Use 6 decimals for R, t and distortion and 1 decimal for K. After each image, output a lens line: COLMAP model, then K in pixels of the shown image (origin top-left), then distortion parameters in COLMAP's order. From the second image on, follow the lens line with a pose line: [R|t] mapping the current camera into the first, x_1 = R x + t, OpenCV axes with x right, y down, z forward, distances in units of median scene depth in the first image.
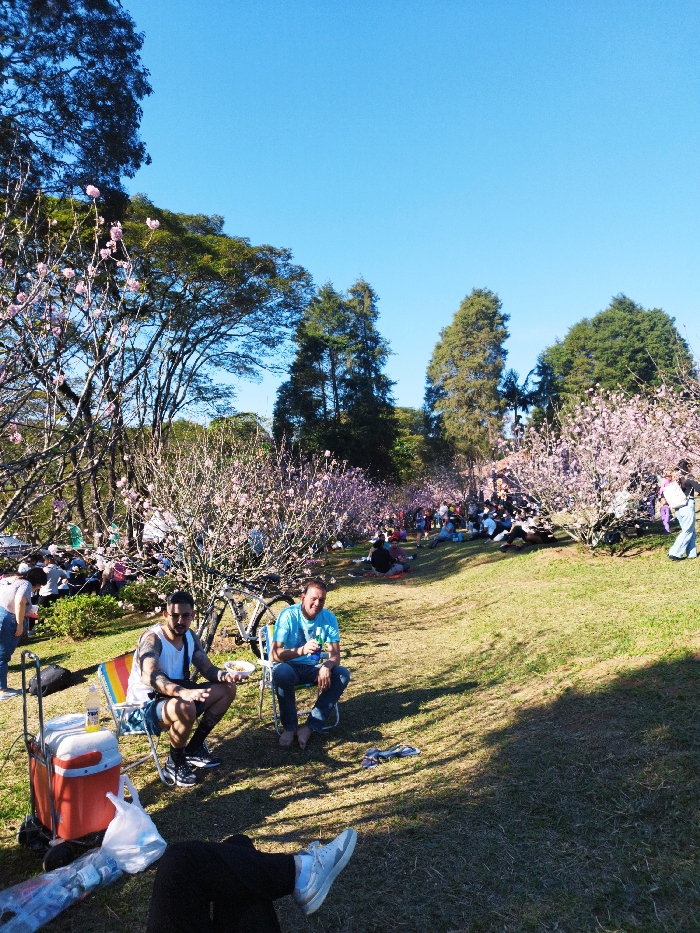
lens RADIAL K [[655.5, 0, 349.5], [0, 655.5, 450.6], [0, 0, 1]] dist [0.002080, -0.003711]
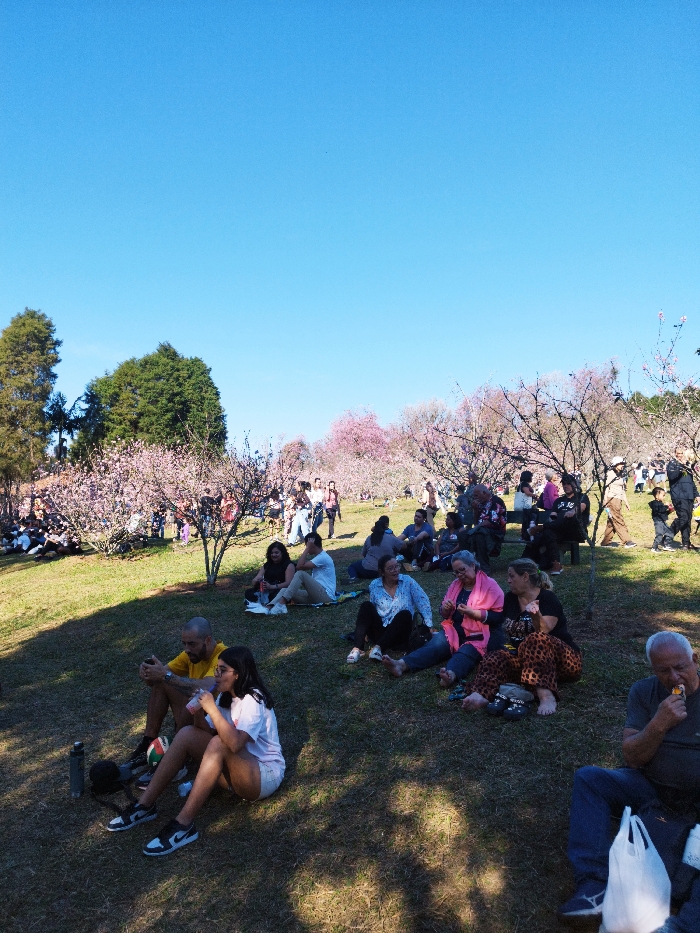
lens RADIAL K [[655.5, 0, 351.6], [0, 655.5, 468.5], [0, 0, 1]] dist [0.002080, -0.003711]
pose [[0.781714, 0.077647, 0.618785, -0.025585], [-0.073786, 0.996765, -0.031862, -0.006994], [-0.619257, -0.020751, 0.784914, -0.107703]]
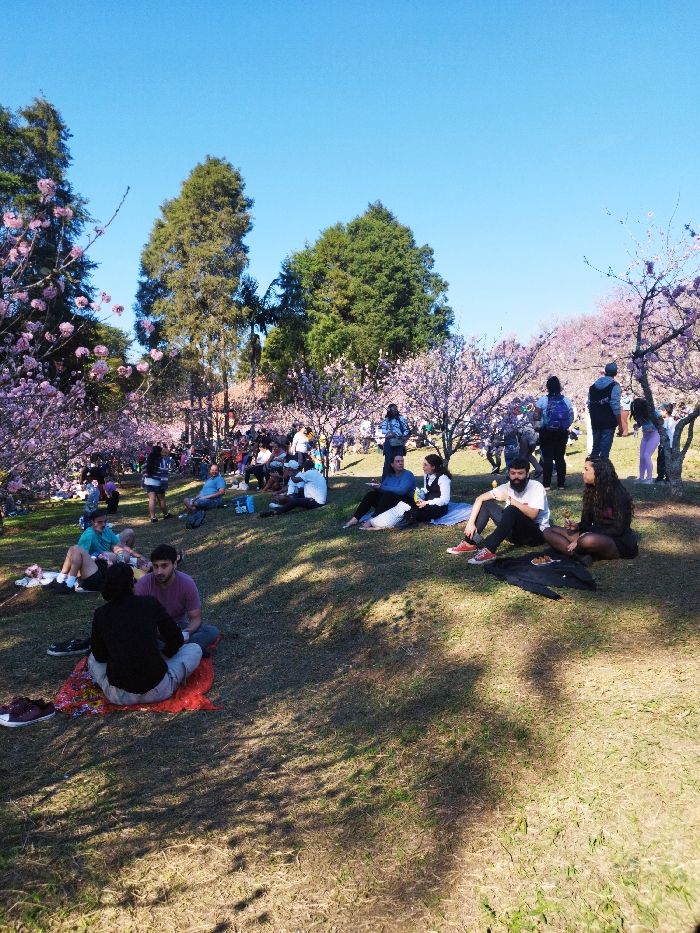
lens RADIAL K [[655.5, 0, 349.8], [0, 655.5, 464.1], [0, 0, 1]] dist [0.002080, -0.003711]
pose [[0.895342, 0.007935, 0.445308, 0.003522], [-0.057035, 0.993652, 0.096969, 0.022028], [-0.441712, -0.112218, 0.890111, 0.234262]]
